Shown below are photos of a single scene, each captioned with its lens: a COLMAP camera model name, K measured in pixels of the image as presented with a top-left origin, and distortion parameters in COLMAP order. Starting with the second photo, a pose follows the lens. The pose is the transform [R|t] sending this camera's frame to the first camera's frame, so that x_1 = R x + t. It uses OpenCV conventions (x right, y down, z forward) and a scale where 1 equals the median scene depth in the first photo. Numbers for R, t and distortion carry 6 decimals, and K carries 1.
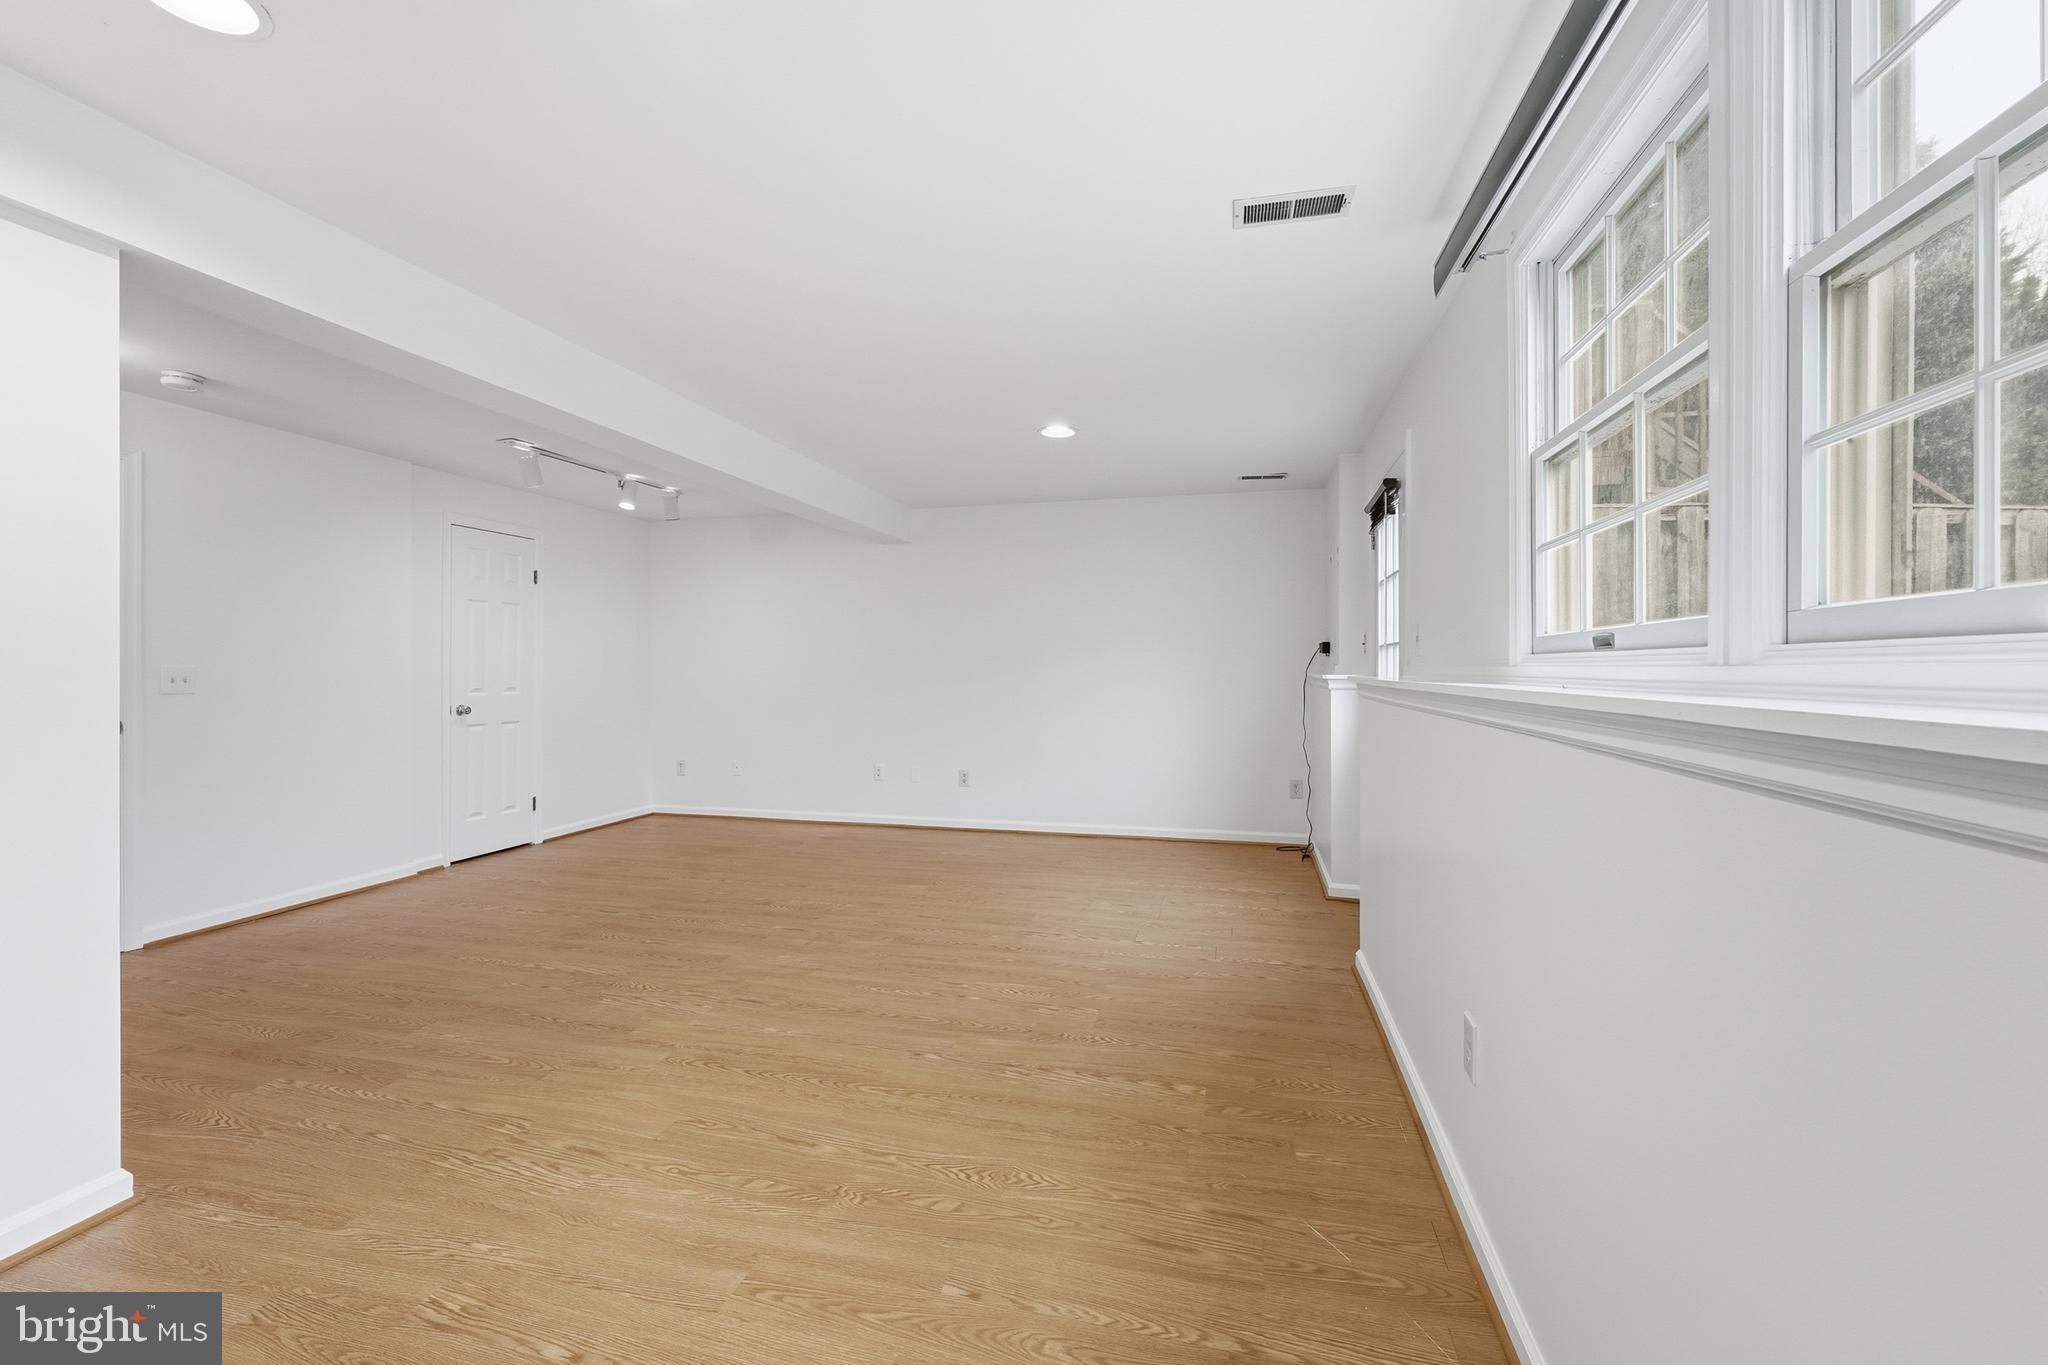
lens RADIAL K [[829.7, 0, 1021.9], [0, 829.7, 674.7], [0, 0, 1]] dist [-0.001939, -0.000616]
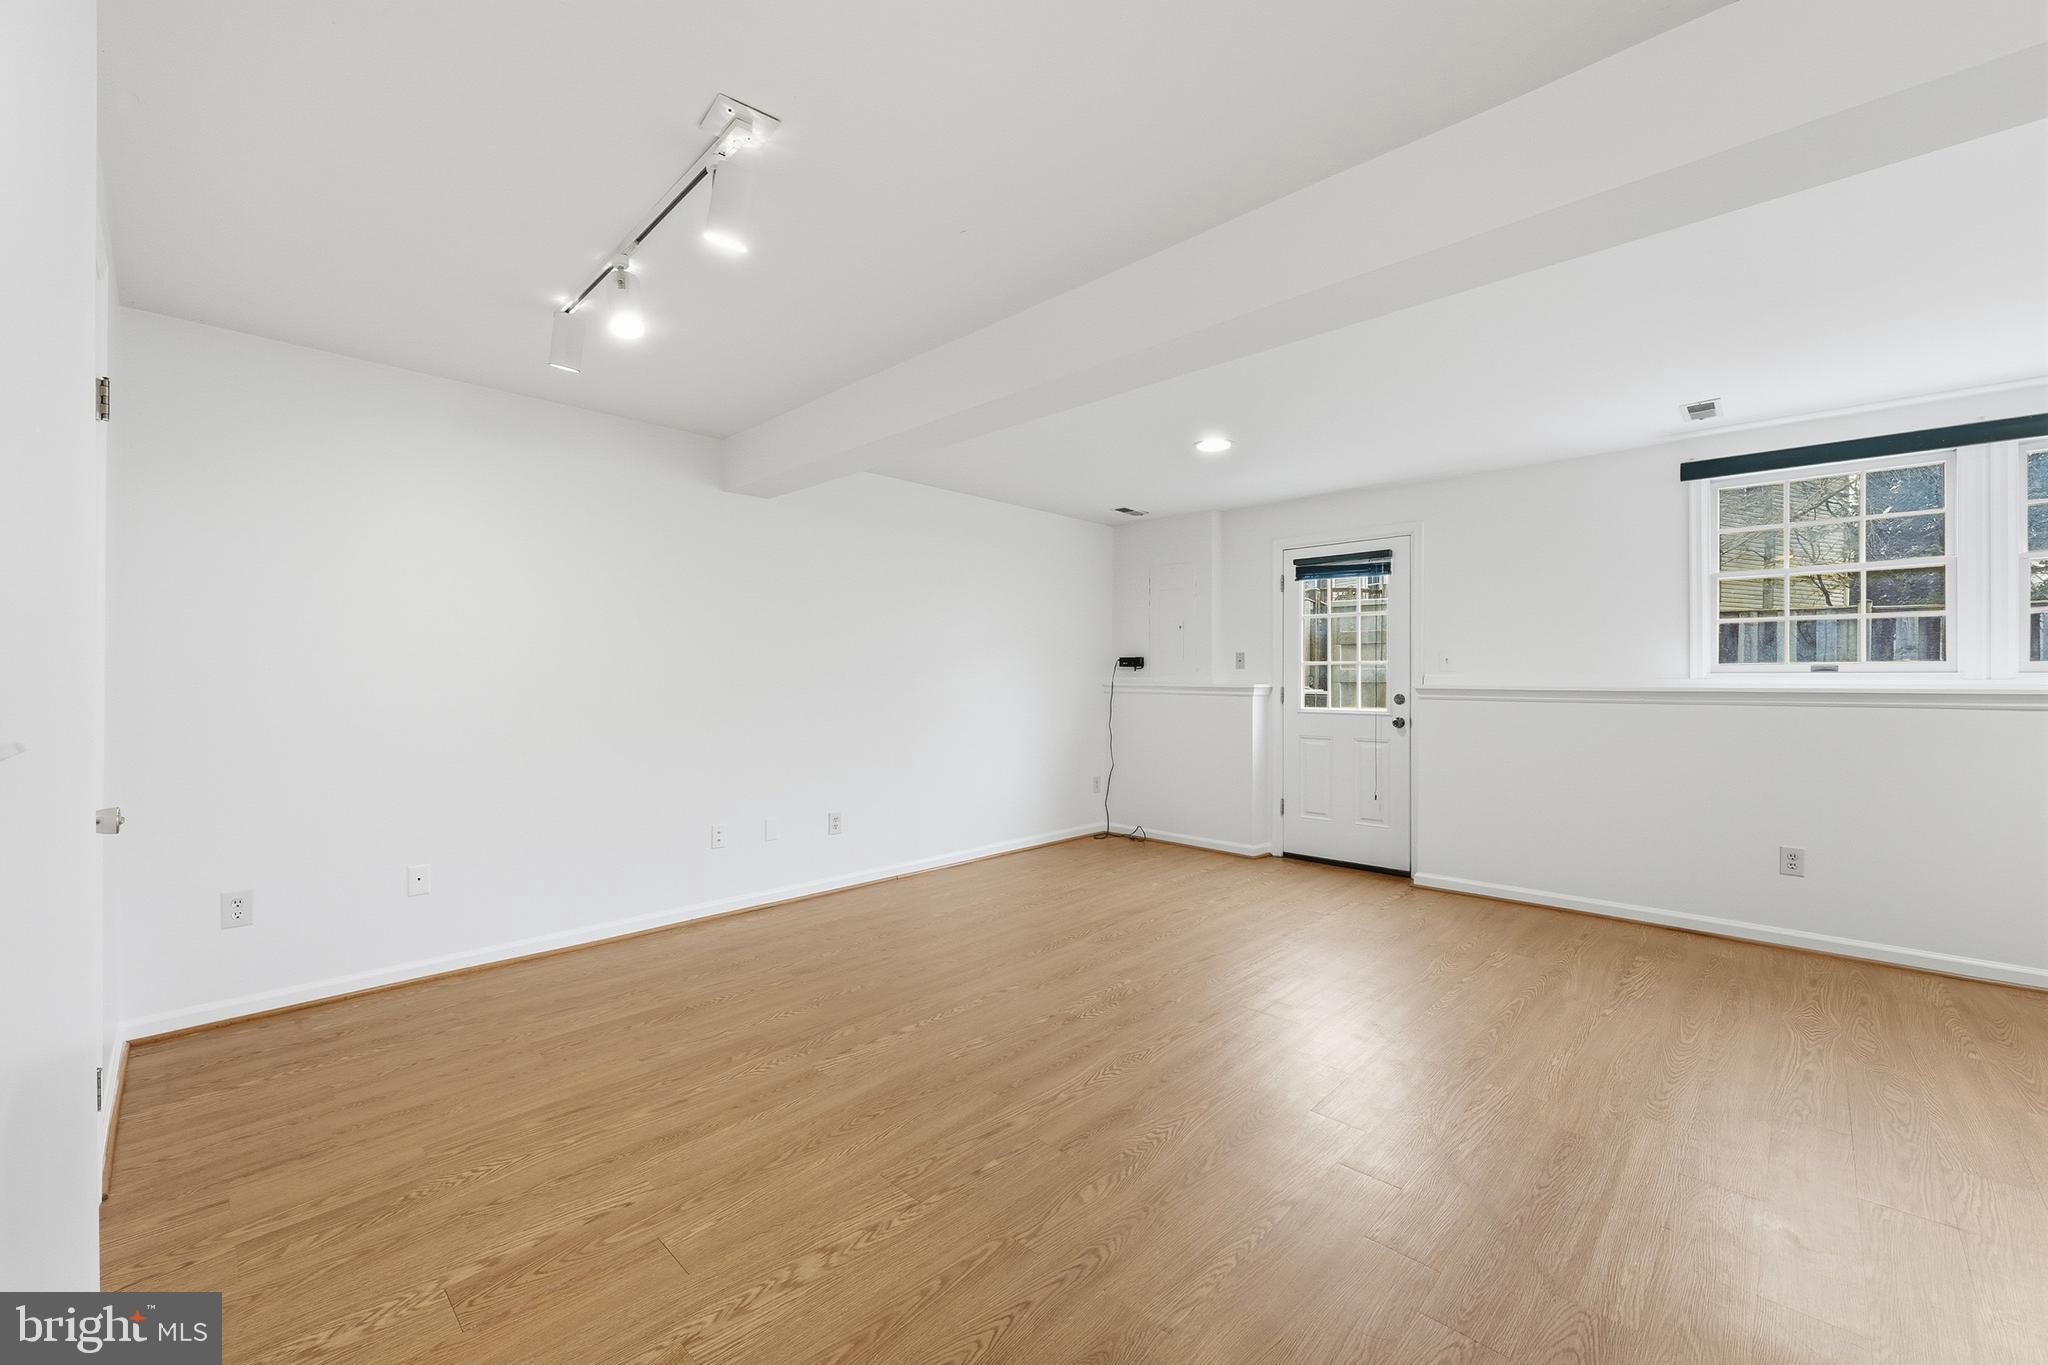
lens RADIAL K [[814.2, 0, 1019.5], [0, 814.2, 683.7], [0, 0, 1]] dist [-0.001797, -0.000289]
pose [[0.493097, -0.004196, 0.869964, -1.157370], [0.005612, 0.999983, 0.001642, -0.005942], [-0.869956, 0.004073, 0.493112, 0.883755]]
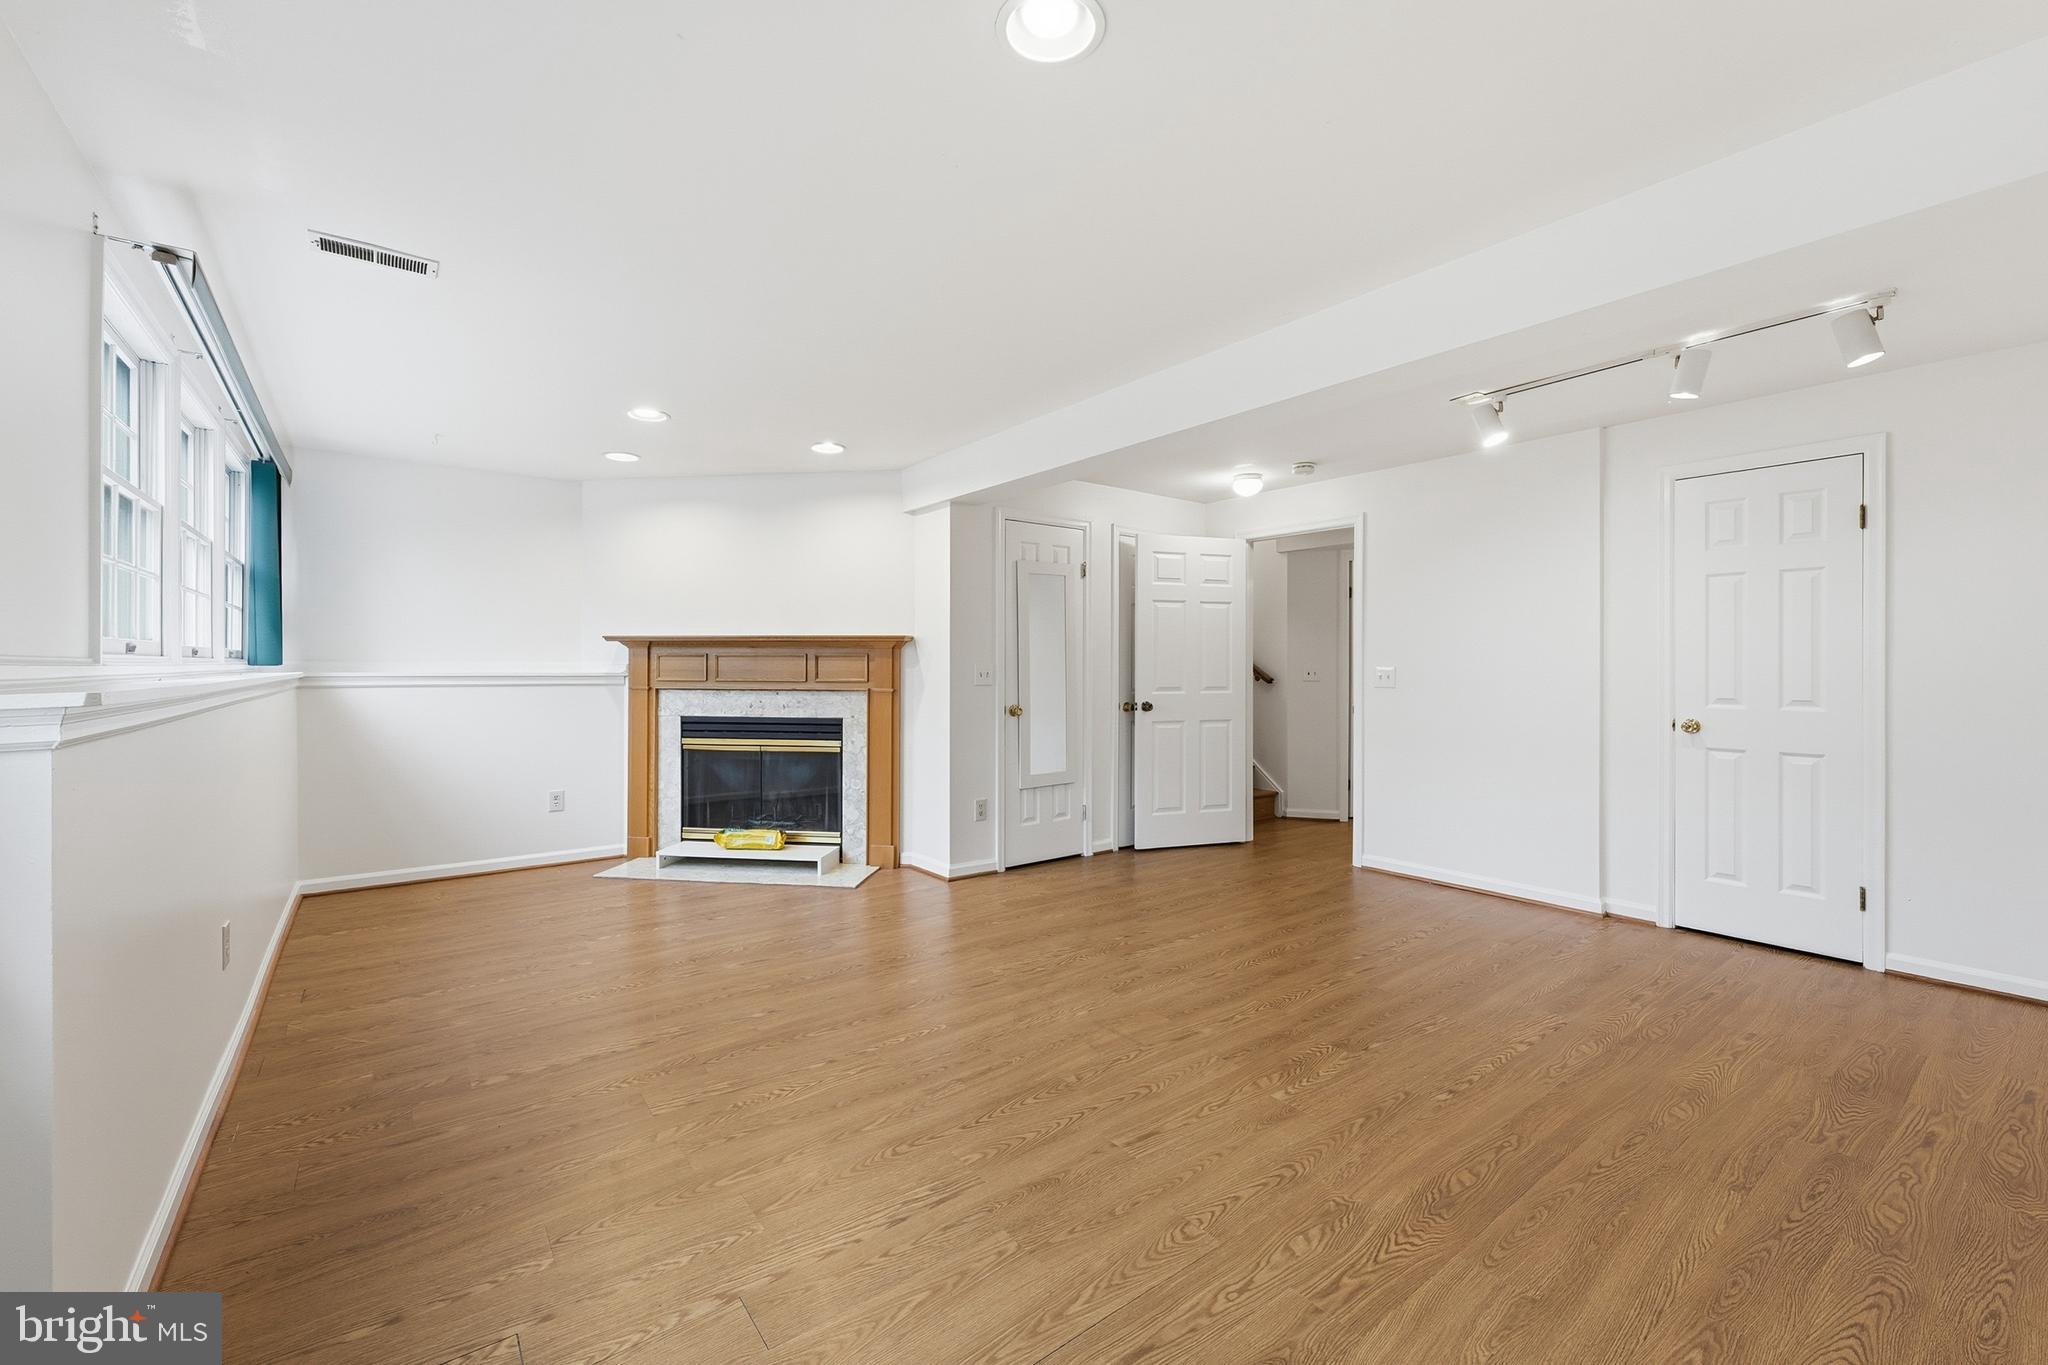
lens RADIAL K [[829.7, 0, 1021.9], [0, 829.7, 674.7], [0, 0, 1]] dist [-0.001939, -0.000616]
pose [[-0.618257, 0.008027, -0.785935, 0.417716], [-0.008568, 0.999820, 0.016951, -0.015672], [0.785929, 0.017214, -0.618077, 1.502063]]
